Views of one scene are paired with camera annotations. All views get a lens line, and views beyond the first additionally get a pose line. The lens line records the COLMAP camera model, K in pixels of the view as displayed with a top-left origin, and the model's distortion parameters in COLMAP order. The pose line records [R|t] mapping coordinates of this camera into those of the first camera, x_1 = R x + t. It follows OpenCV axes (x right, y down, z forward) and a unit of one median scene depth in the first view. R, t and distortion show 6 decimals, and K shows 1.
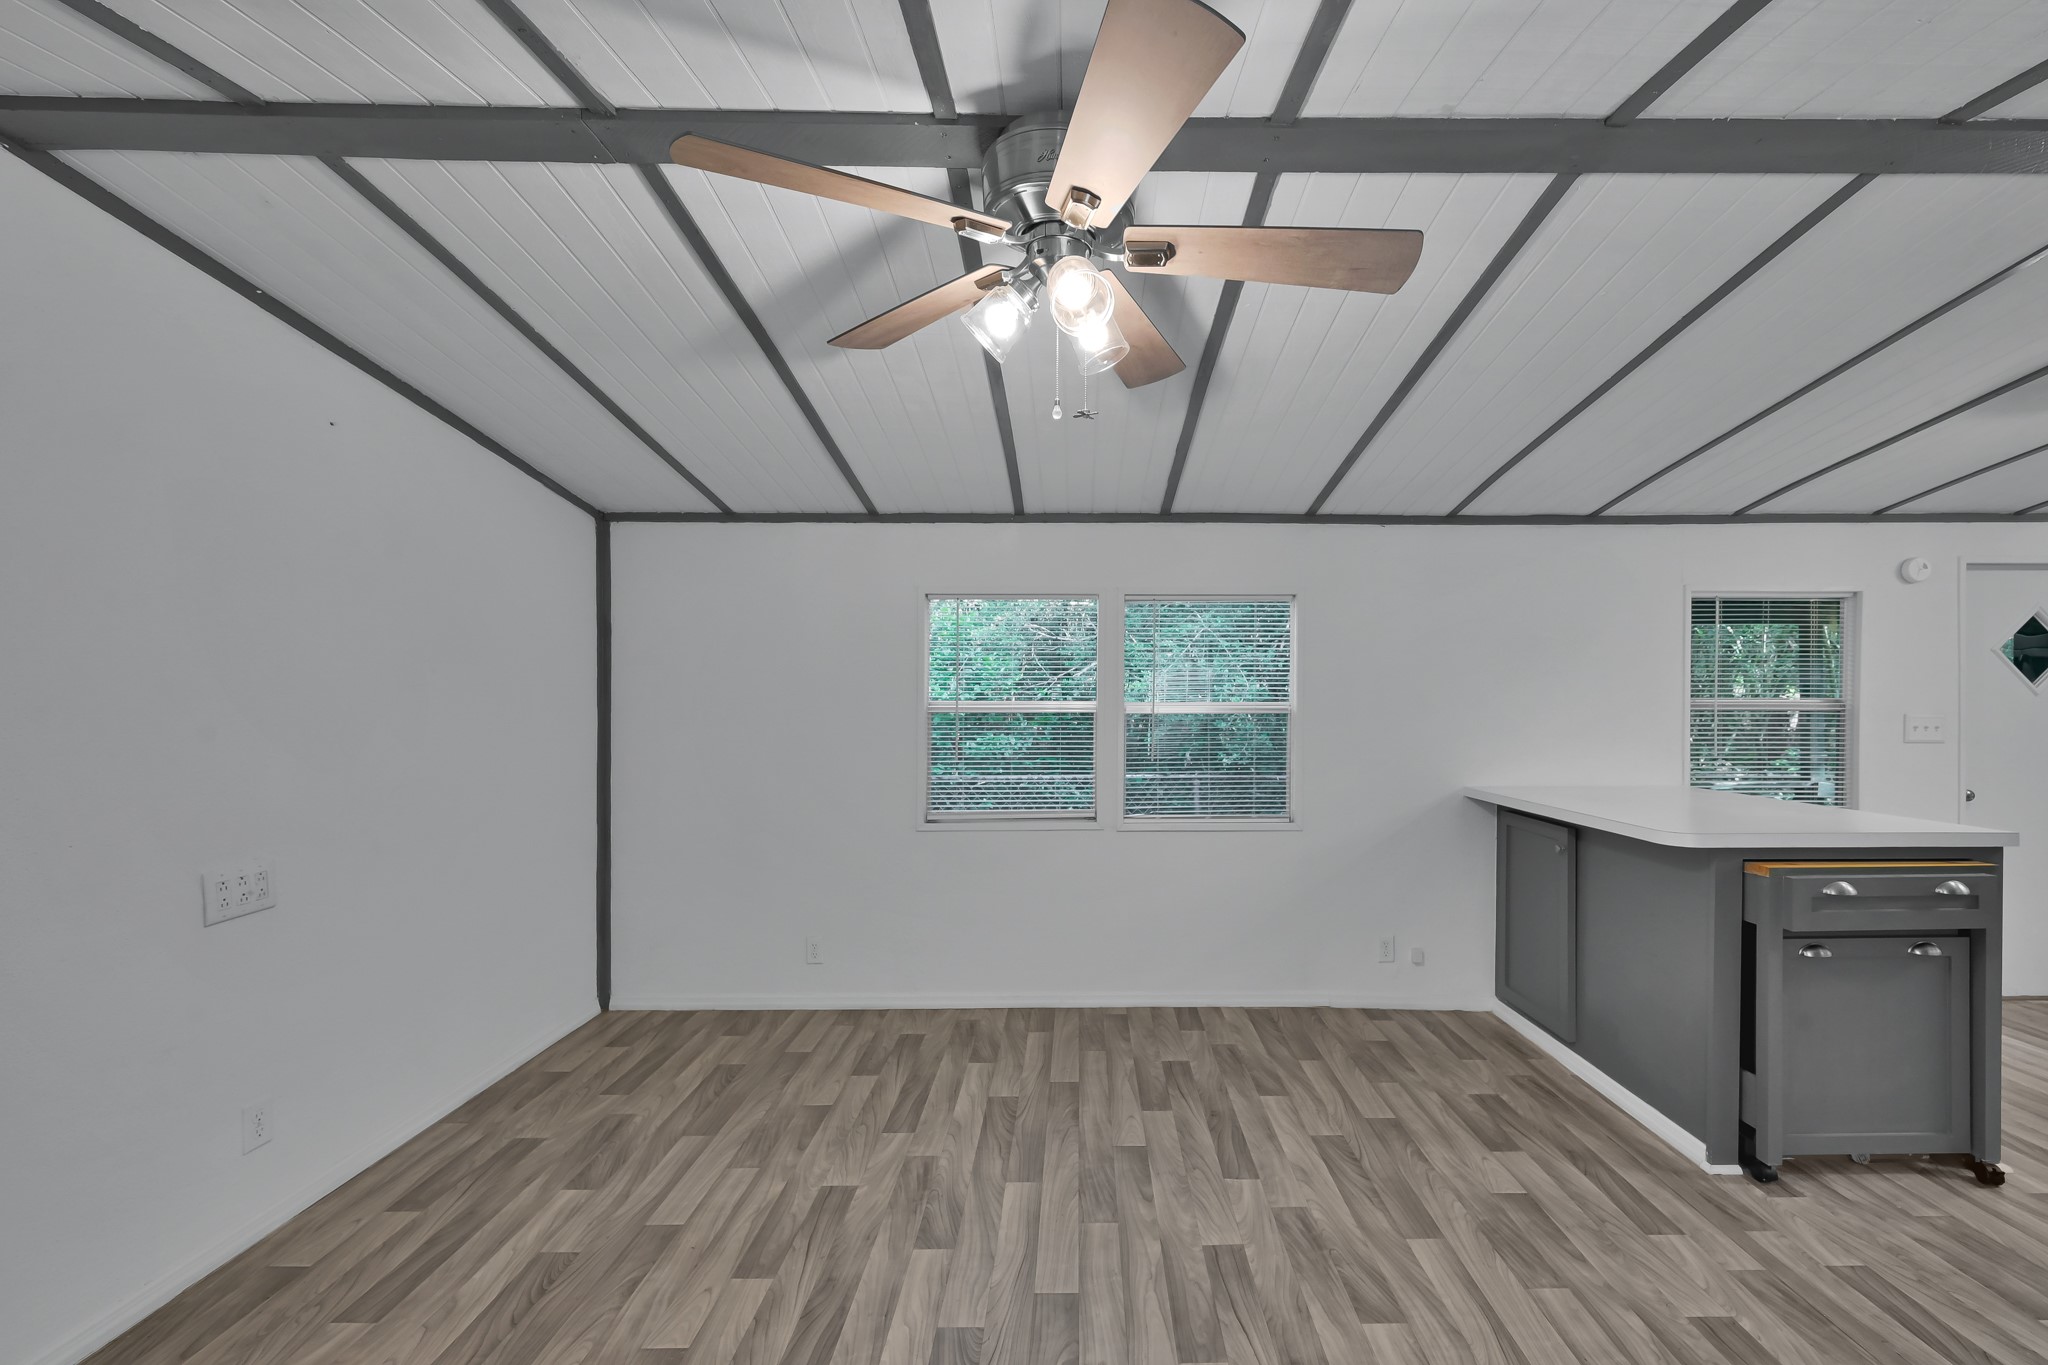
lens RADIAL K [[822.2, 0, 1045.8], [0, 822.2, 704.9], [0, 0, 1]] dist [0.000478, 0.000531]
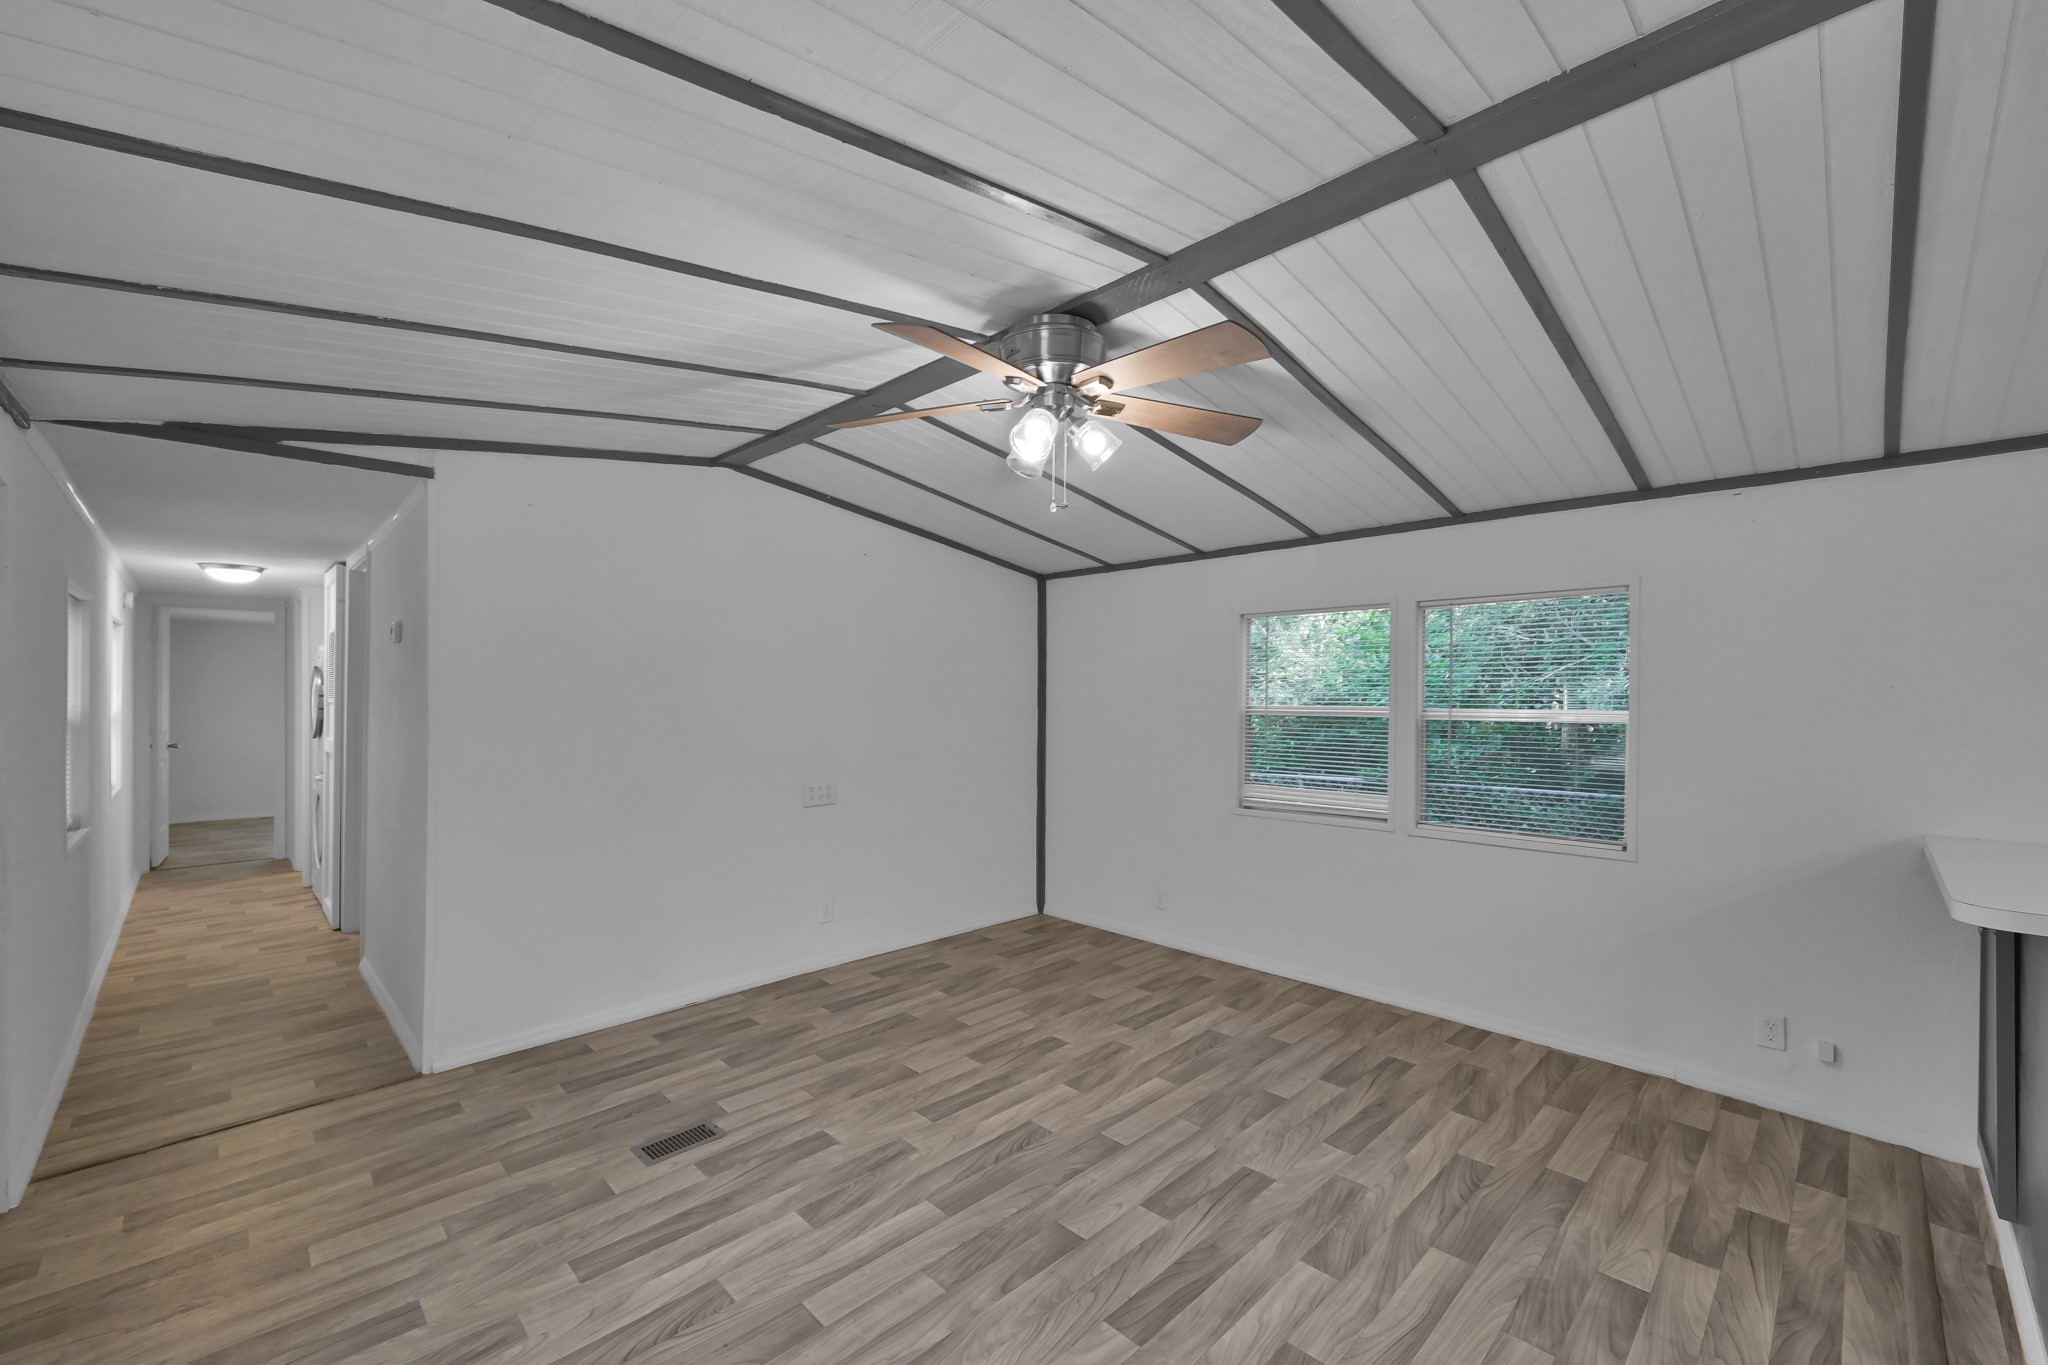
lens RADIAL K [[822.2, 0, 1085.1], [0, 822.2, 709.8], [0, 0, 1]] dist [0.000478, 0.000531]
pose [[0.723149, 0.014817, -0.690533, 0.610418], [-0.015536, 0.999866, 0.005184, -0.000639], [0.690517, 0.006980, 0.723282, -0.013011]]
